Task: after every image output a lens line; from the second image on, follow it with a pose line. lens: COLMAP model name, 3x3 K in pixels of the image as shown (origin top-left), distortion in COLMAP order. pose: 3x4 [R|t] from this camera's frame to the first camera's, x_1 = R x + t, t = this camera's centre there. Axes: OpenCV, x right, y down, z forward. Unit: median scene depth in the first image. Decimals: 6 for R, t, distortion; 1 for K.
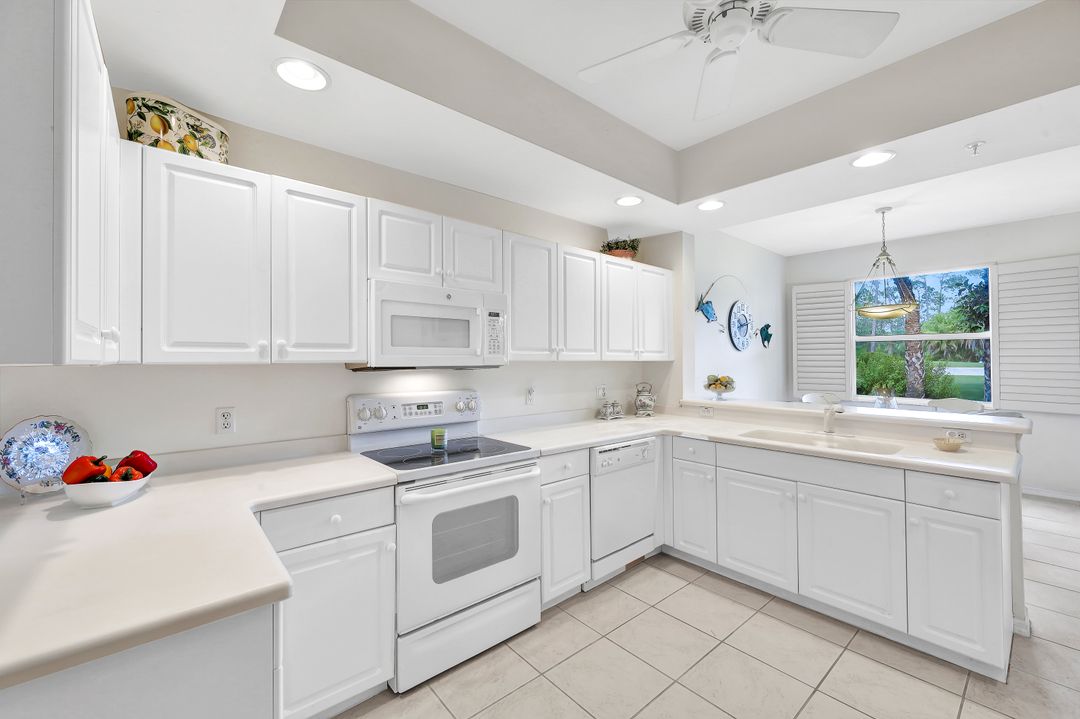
lens RADIAL K [[441.7, 0, 542.1], [0, 441.7, 351.1], [0, 0, 1]] dist [0.001511, 0.000217]
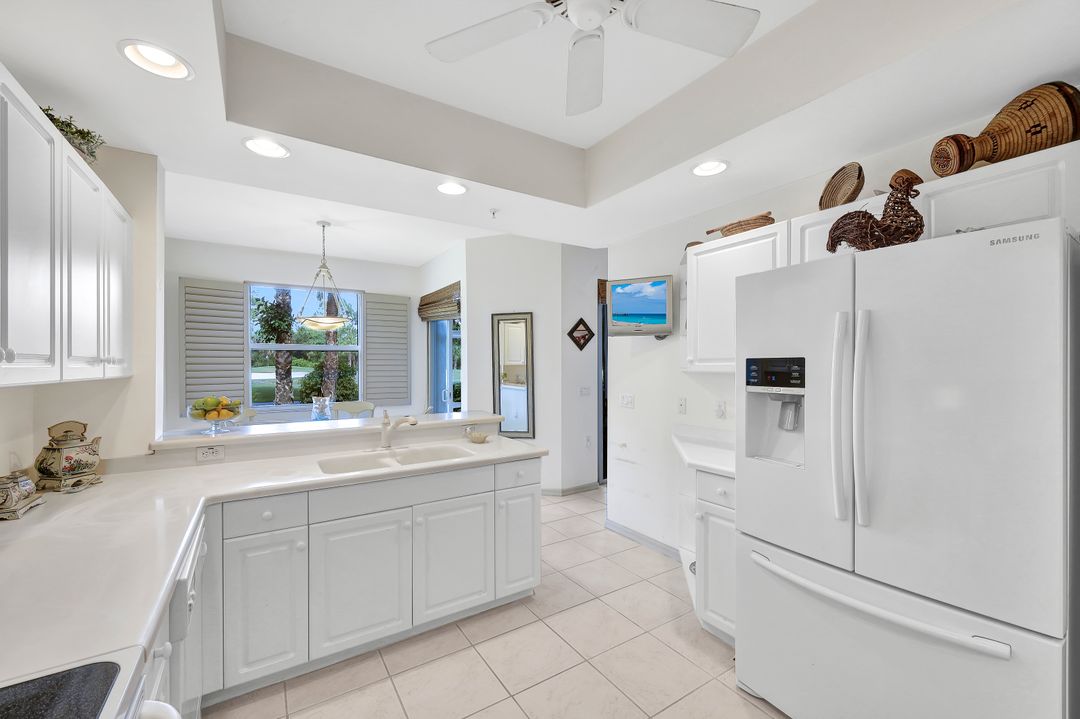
lens RADIAL K [[437.8, 0, 539.7], [0, 437.8, 363.6], [0, 0, 1]] dist [-0.000724, -0.000004]
pose [[0.142195, 0.000536, 0.989839, -0.222222], [-0.014977, 0.999887, 0.001610, -0.004528], [-0.989725, -0.015054, 0.142186, 0.477689]]
